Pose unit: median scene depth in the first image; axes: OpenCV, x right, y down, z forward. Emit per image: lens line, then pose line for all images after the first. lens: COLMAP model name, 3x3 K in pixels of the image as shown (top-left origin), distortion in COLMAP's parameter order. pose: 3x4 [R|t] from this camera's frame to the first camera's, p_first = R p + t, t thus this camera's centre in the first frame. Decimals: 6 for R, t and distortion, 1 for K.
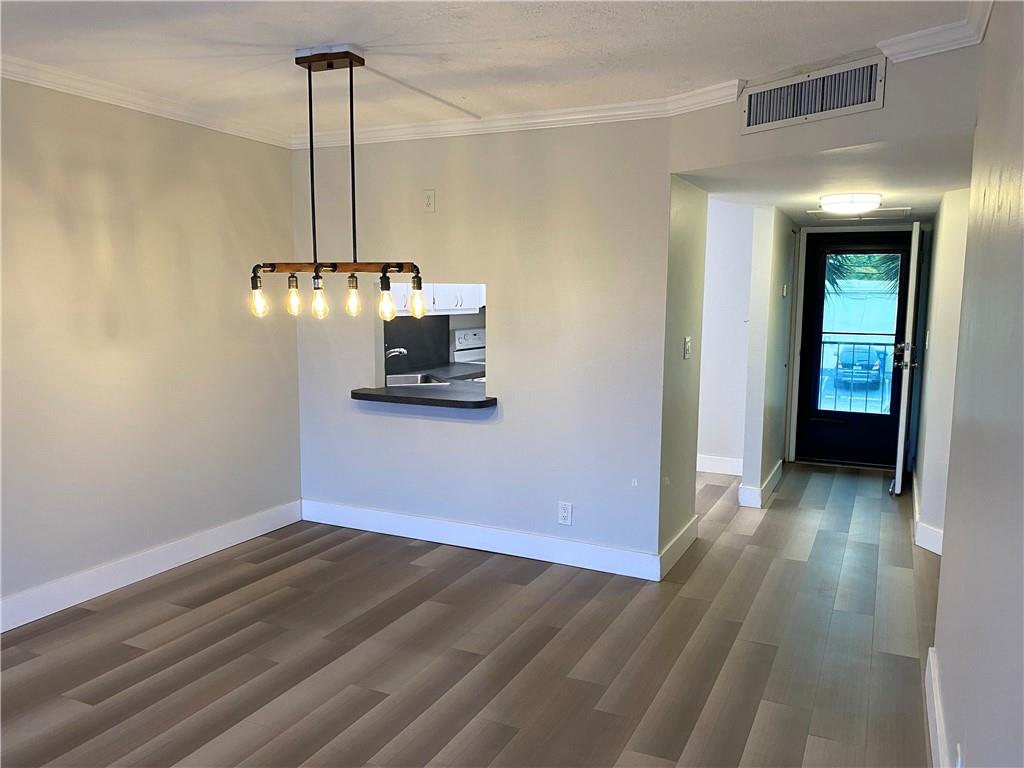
lens RADIAL K [[790.0, 0, 512.0], [0, 790.0, 384.0], [0, 0, 1]] dist [-0.003766, 0.076940]
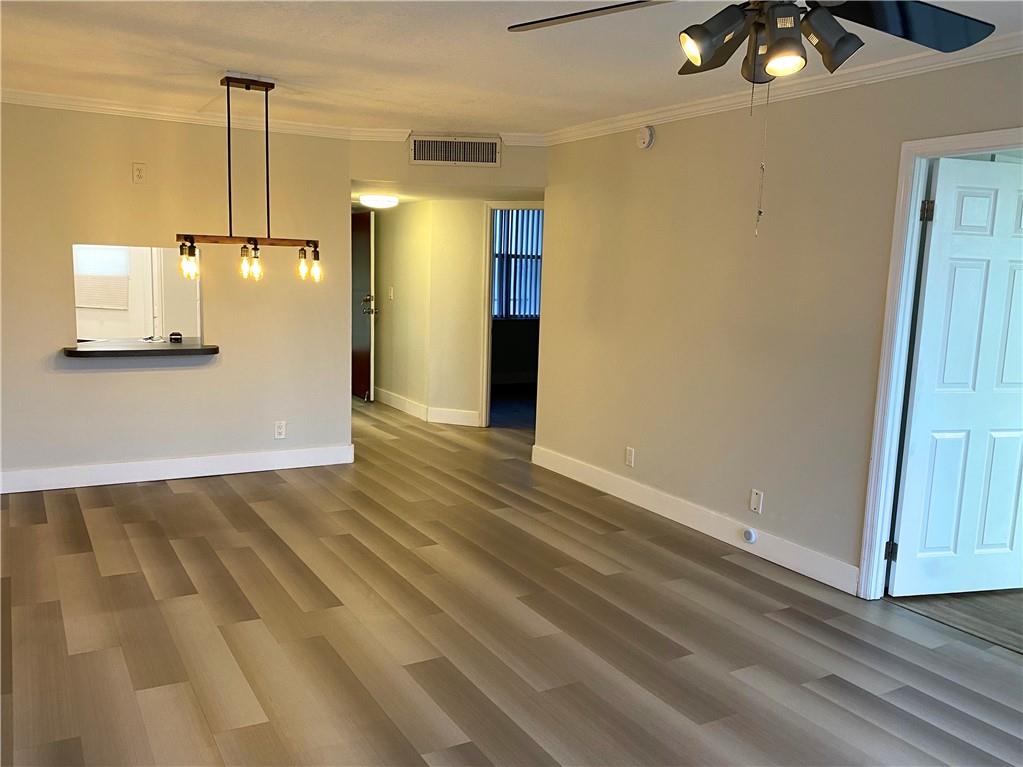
lens RADIAL K [[789.2, 0, 511.5], [0, 789.2, 383.5], [0, 0, 1]] dist [-0.003766, 0.076940]
pose [[0.586324, -0.106401, 0.803058, -0.979386], [0.067704, 0.994305, 0.082308, 0.007255], [-0.807242, 0.006111, 0.590189, -0.105430]]
